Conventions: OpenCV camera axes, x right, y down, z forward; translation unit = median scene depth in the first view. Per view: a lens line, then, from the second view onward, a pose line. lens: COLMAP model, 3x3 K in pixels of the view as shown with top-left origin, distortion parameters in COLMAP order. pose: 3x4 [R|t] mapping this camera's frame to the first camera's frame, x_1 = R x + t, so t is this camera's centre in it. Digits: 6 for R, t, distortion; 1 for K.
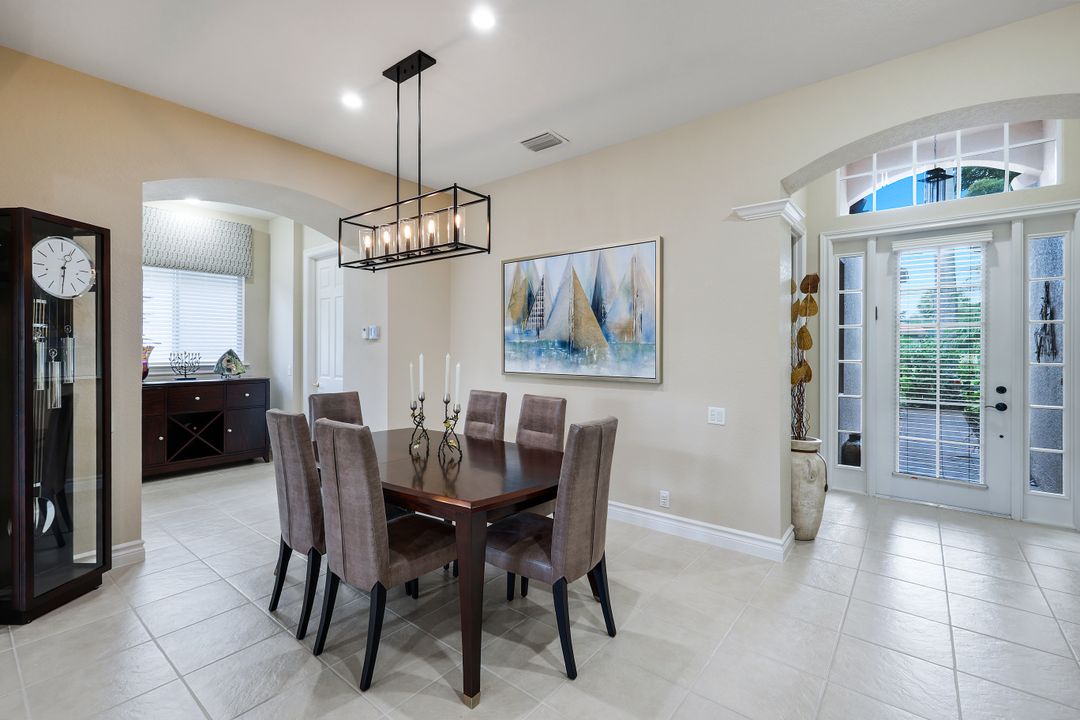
lens RADIAL K [[471.5, 0, 536.1], [0, 471.5, 348.3], [0, 0, 1]] dist [0.007468, -0.001925]
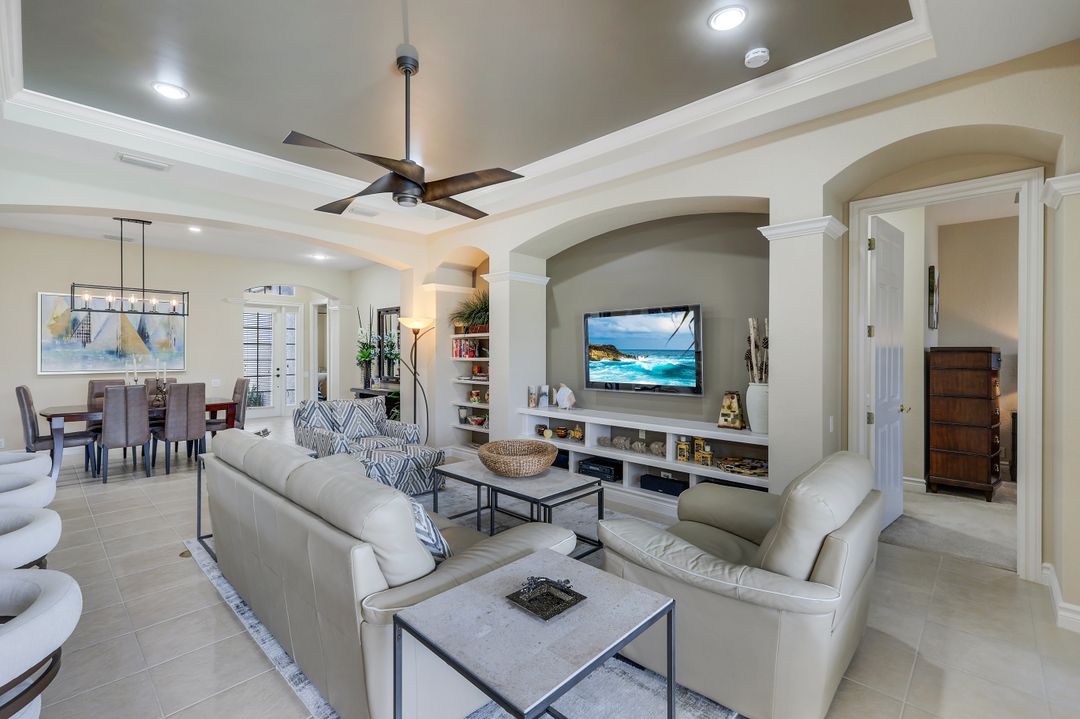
lens RADIAL K [[471.5, 0, 540.3], [0, 471.5, 356.4], [0, 0, 1]] dist [0.007468, -0.001925]
pose [[0.076936, -0.010972, 0.996976, -1.577048], [0.000804, 0.999940, 0.010943, -0.012572], [-0.997036, -0.000040, 0.076940, -0.673389]]
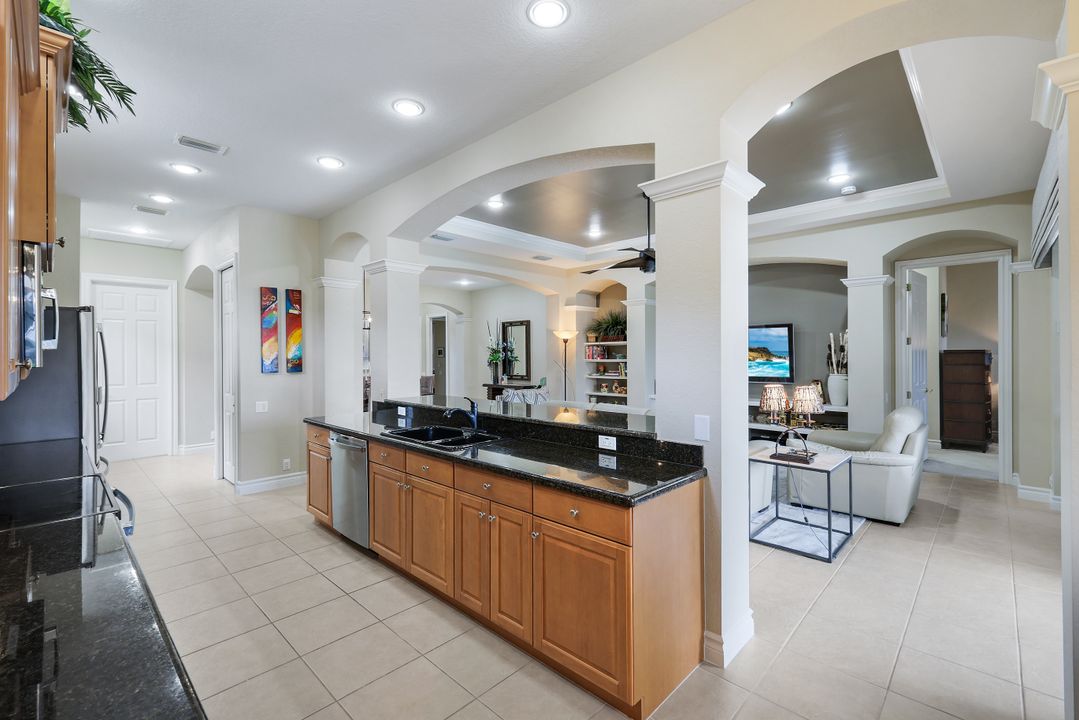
lens RADIAL K [[471.1, 0, 537.1], [0, 471.1, 357.1], [0, 0, 1]] dist [0.007468, -0.001925]
pose [[0.081986, -0.009415, 0.996589, -2.200820], [0.007743, 0.999931, 0.008810, -0.023403], [-0.996603, 0.006994, 0.082054, -0.191017]]
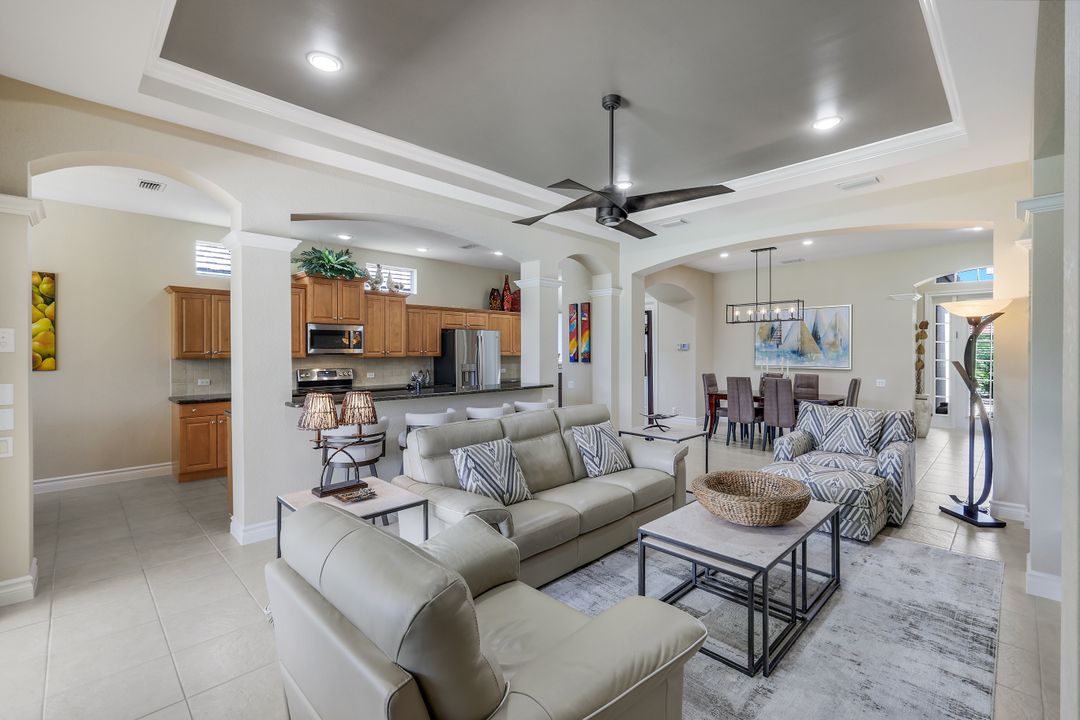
lens RADIAL K [[471.5, 0, 545.9], [0, 471.5, 354.0], [0, 0, 1]] dist [0.007468, -0.001925]
pose [[0.994936, -0.004047, -0.100432, -0.877044], [0.004482, 0.999982, 0.004111, -0.014527], [0.100413, -0.004540, 0.994935, -1.268714]]
